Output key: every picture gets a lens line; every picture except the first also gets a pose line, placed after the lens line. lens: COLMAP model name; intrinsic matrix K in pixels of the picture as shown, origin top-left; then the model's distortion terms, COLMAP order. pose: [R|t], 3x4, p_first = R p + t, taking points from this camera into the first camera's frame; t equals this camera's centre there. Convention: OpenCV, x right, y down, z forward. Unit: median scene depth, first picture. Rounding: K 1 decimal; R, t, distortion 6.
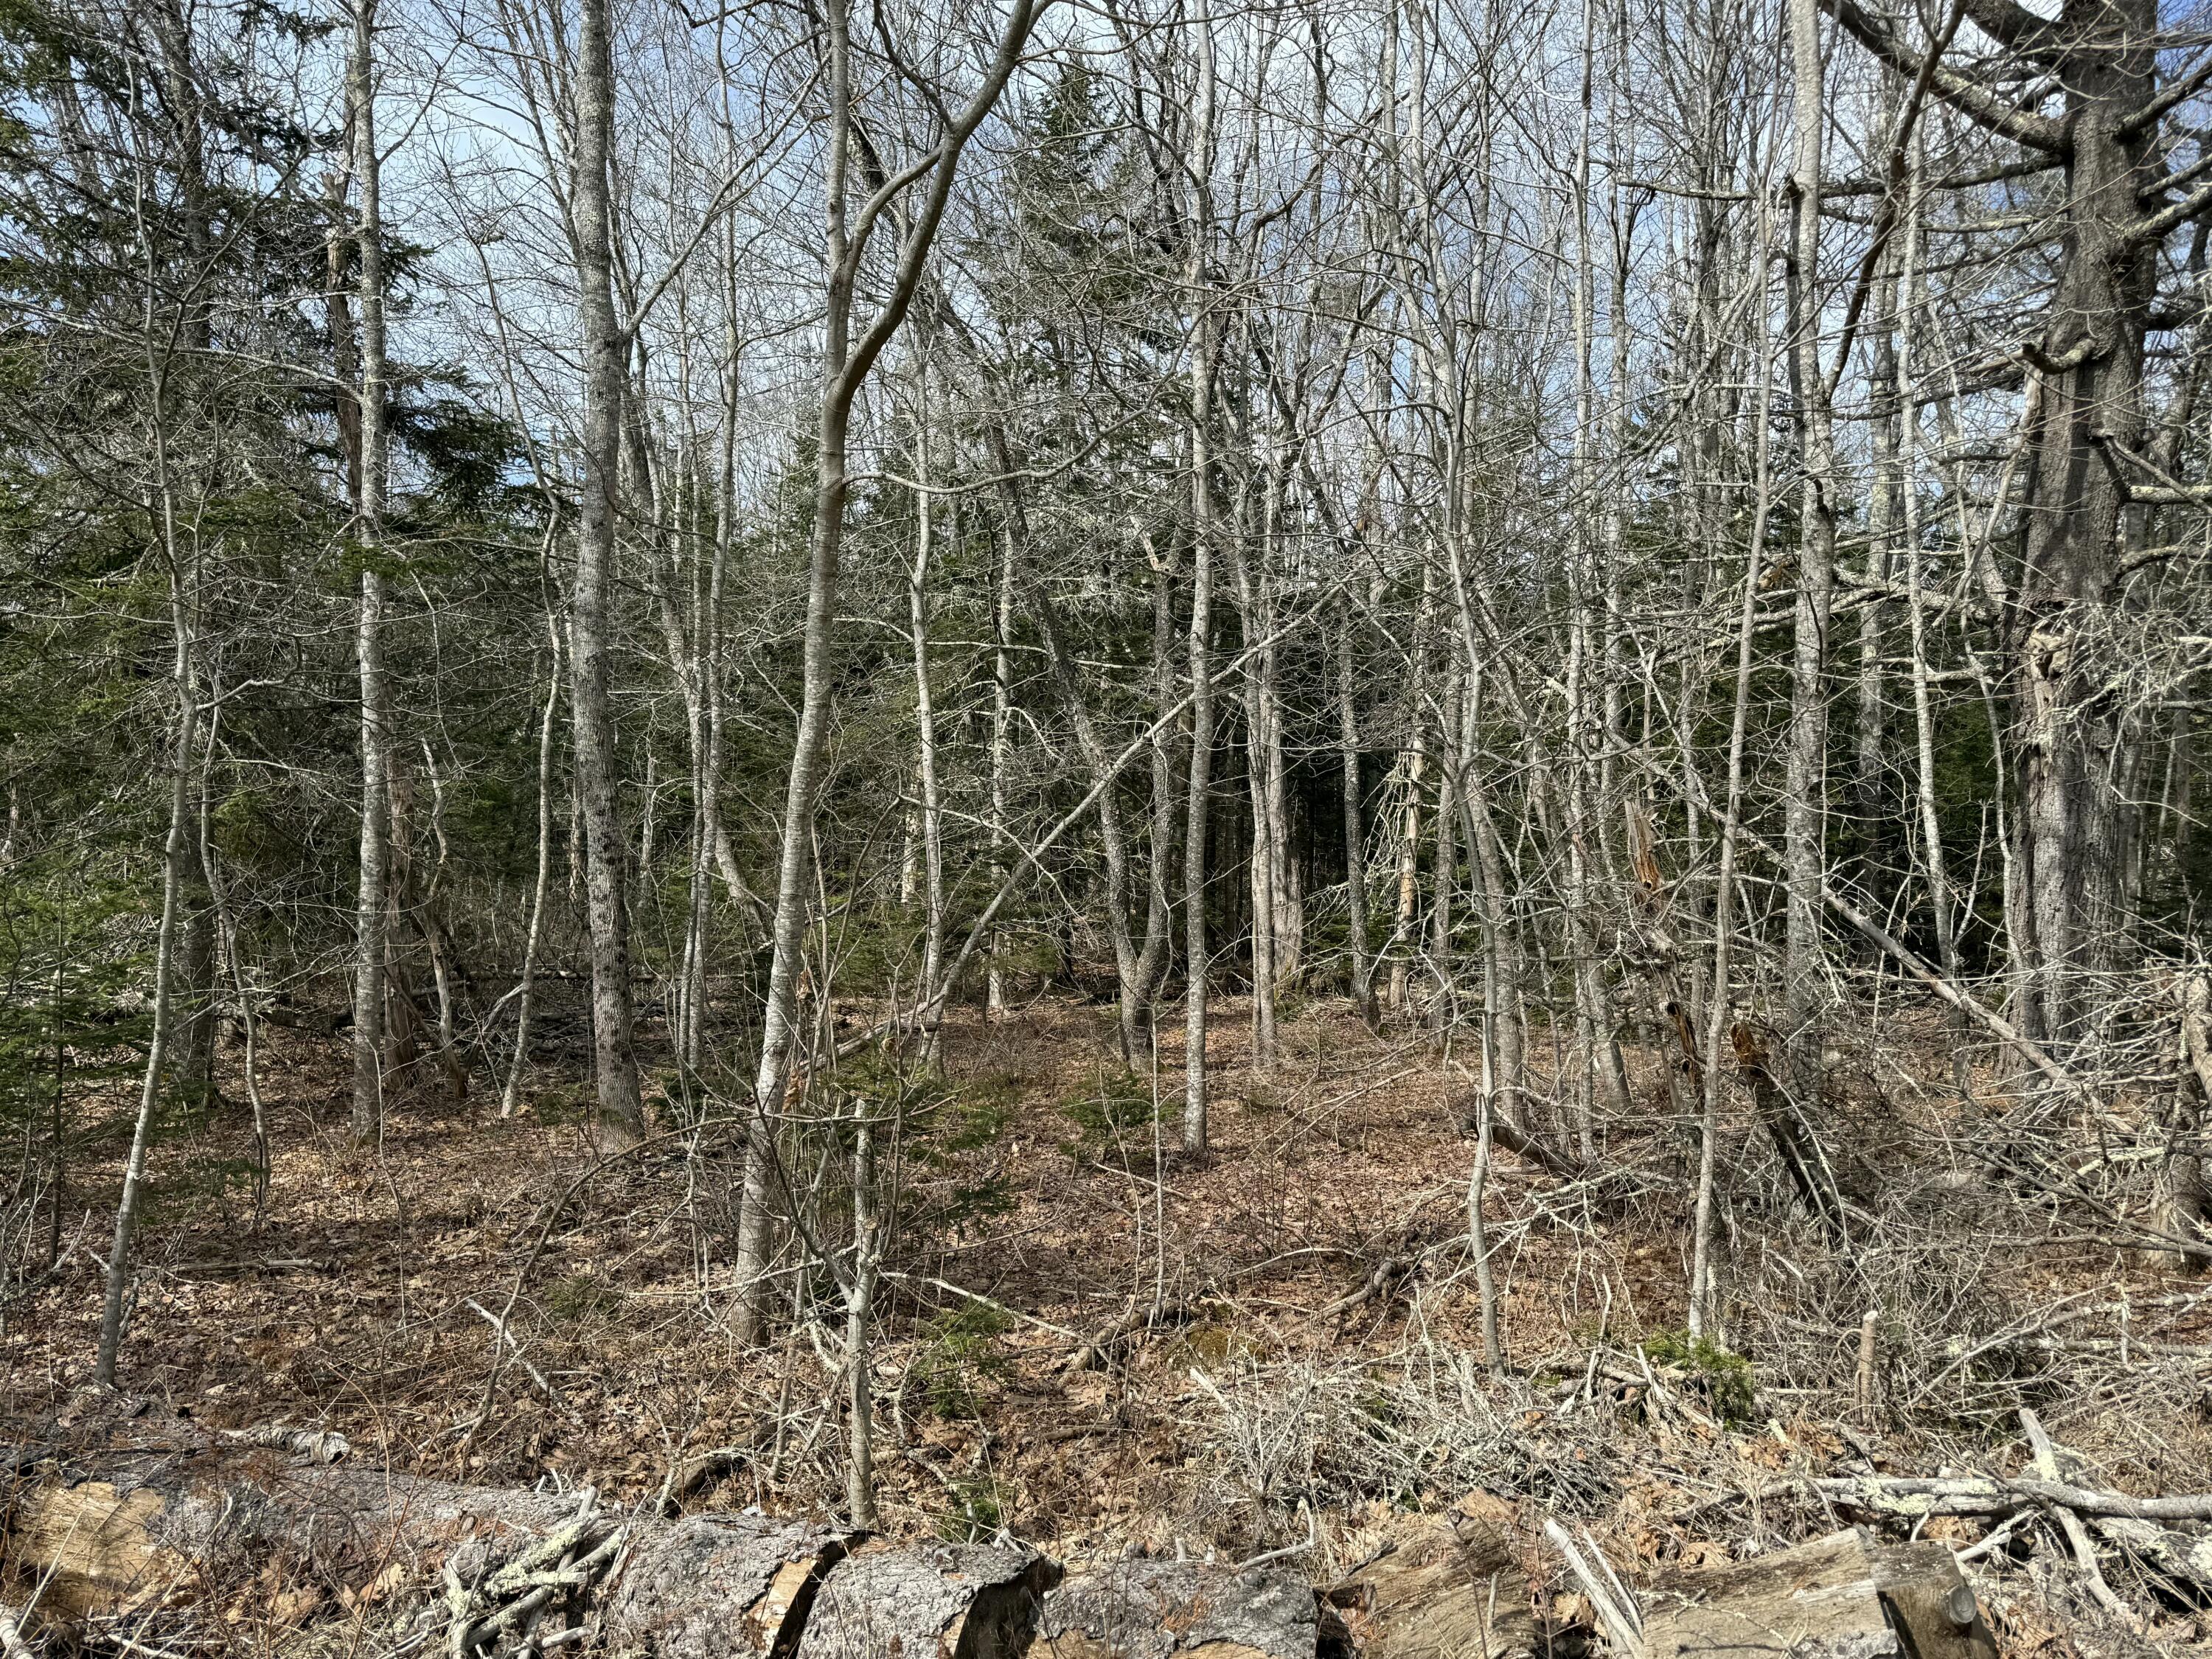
lens RADIAL K [[1680.8, 0, 1106.3], [0, 1680.8, 834.6], [0, 0, 1]] dist [0.001330, -0.005593]
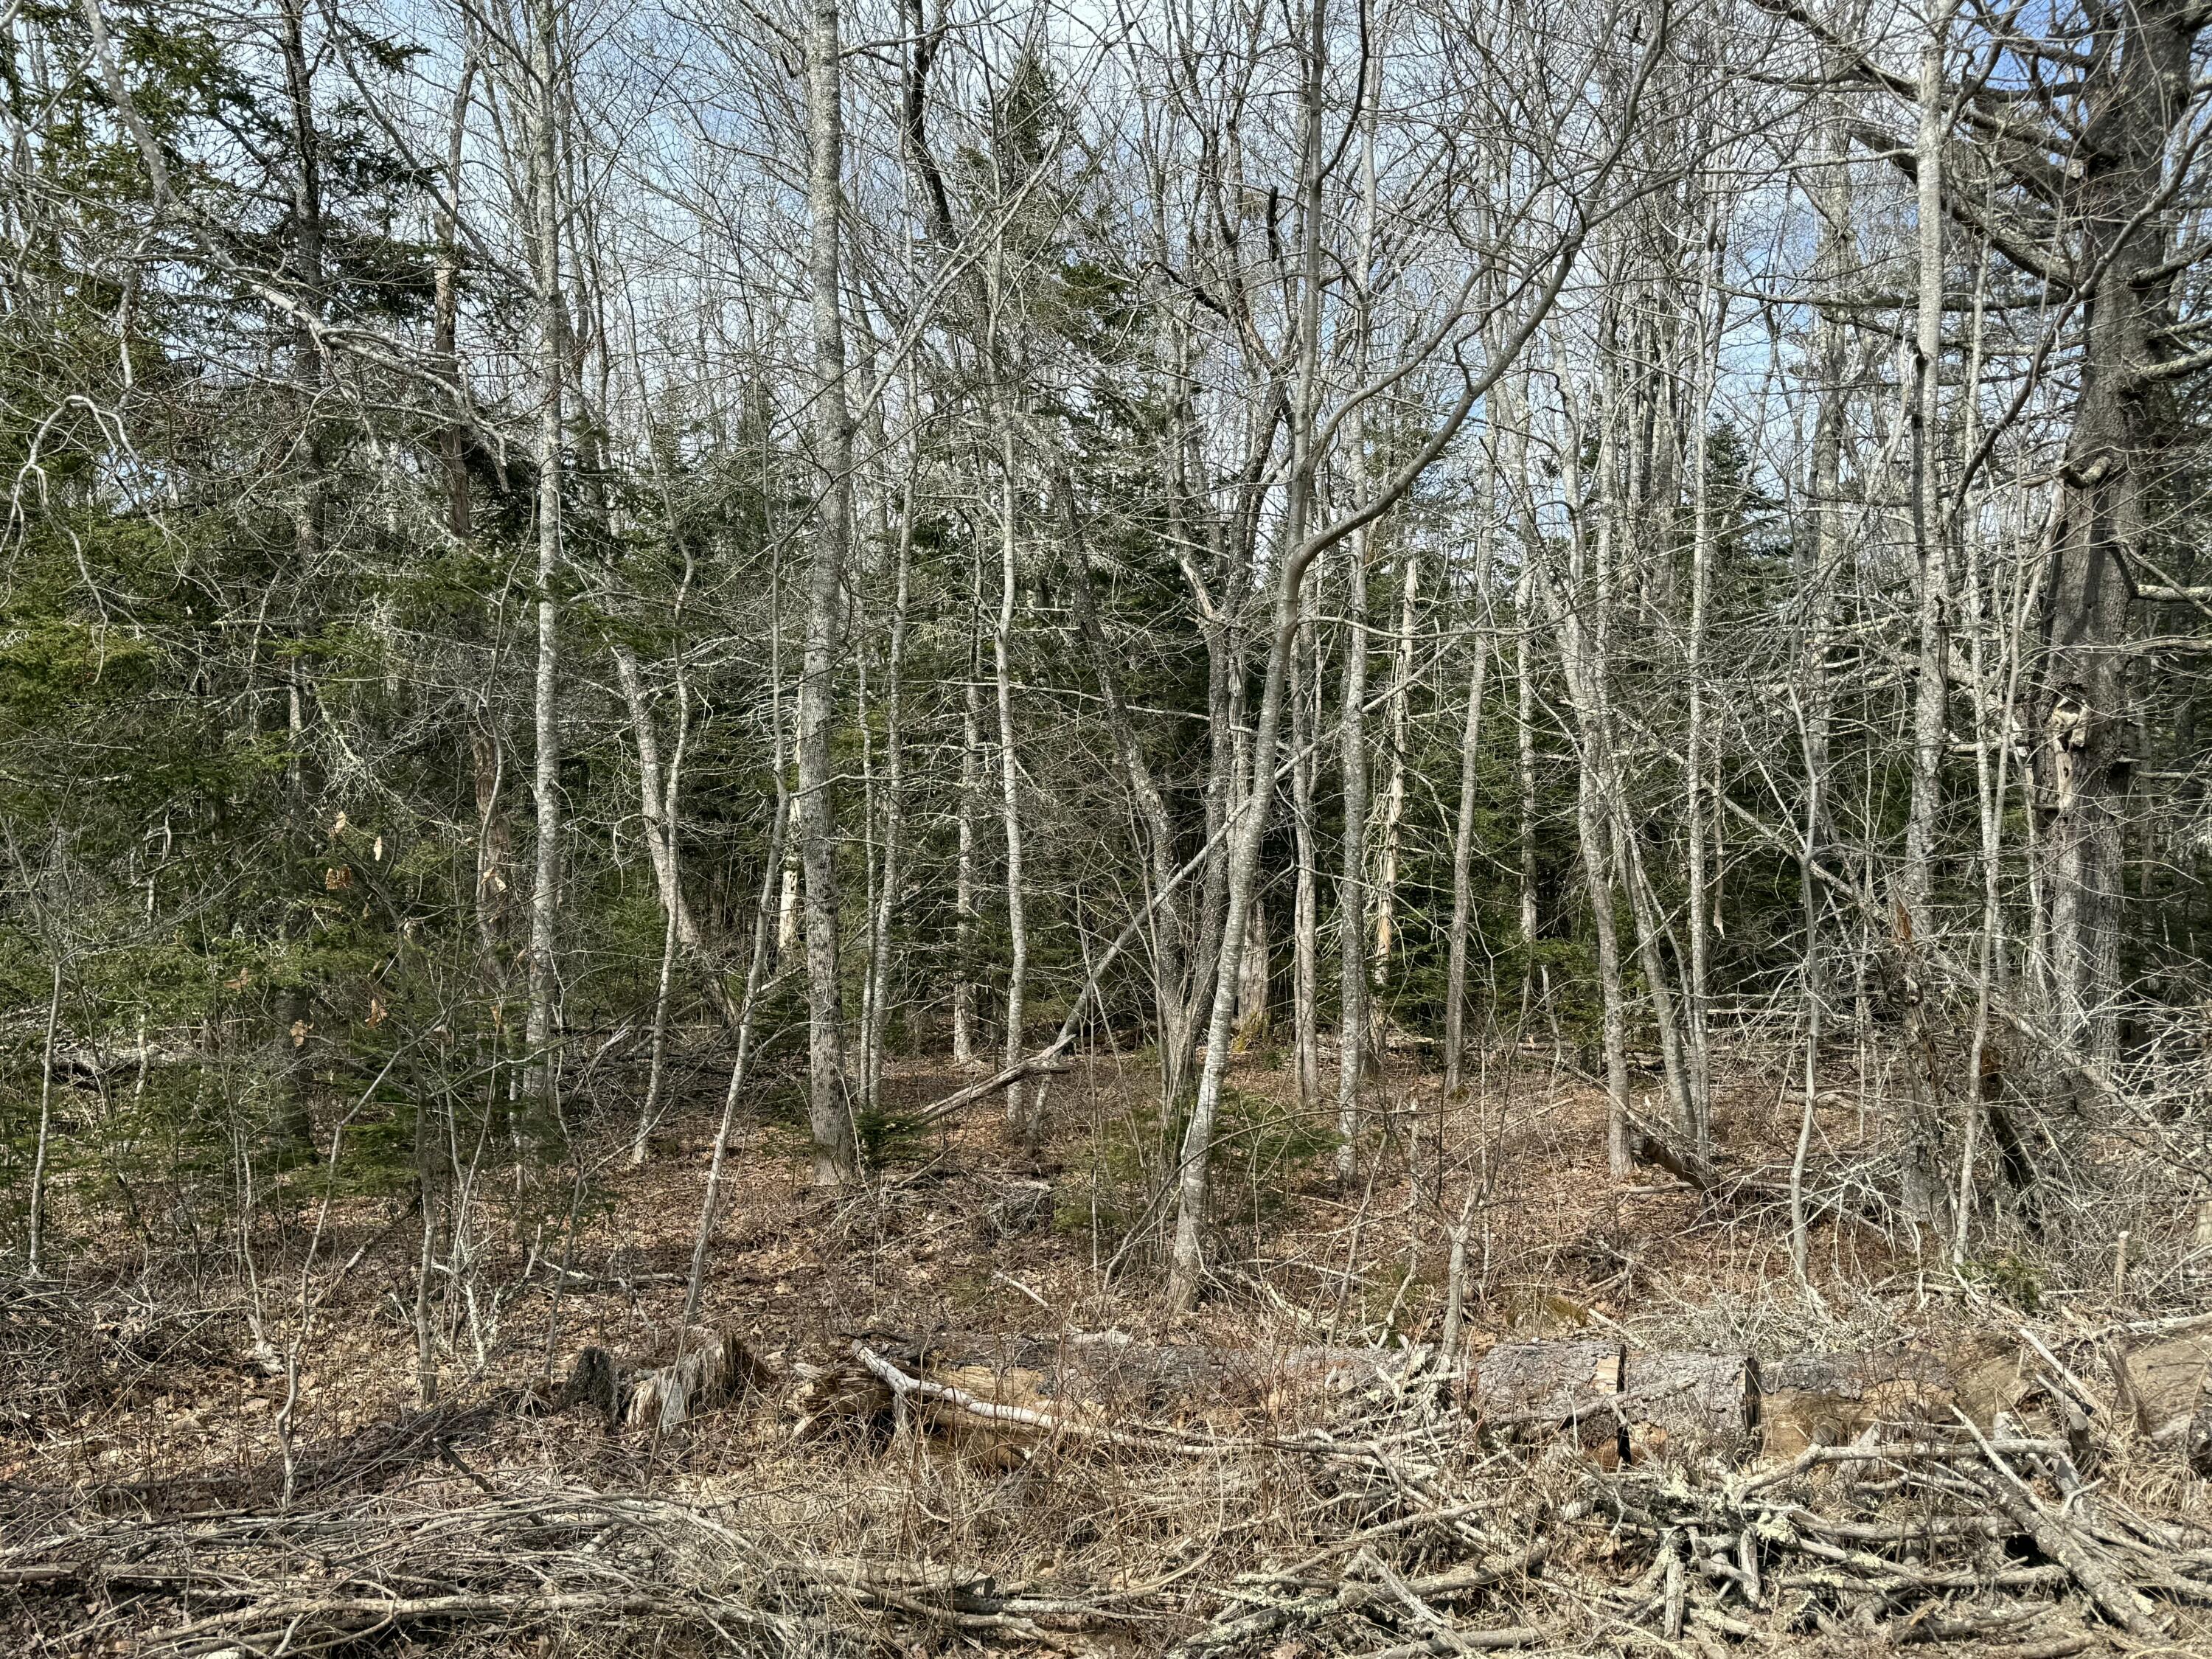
lens RADIAL K [[1993.1, 0, 1105.4], [0, 1993.1, 830.0], [0, 0, 1]] dist [-0.010968, 0.004221]
pose [[0.991399, 0.008425, 0.130603, -0.255895], [-0.006212, 0.999830, -0.017344, -0.013000], [-0.130727, 0.016383, 0.991283, -0.239613]]
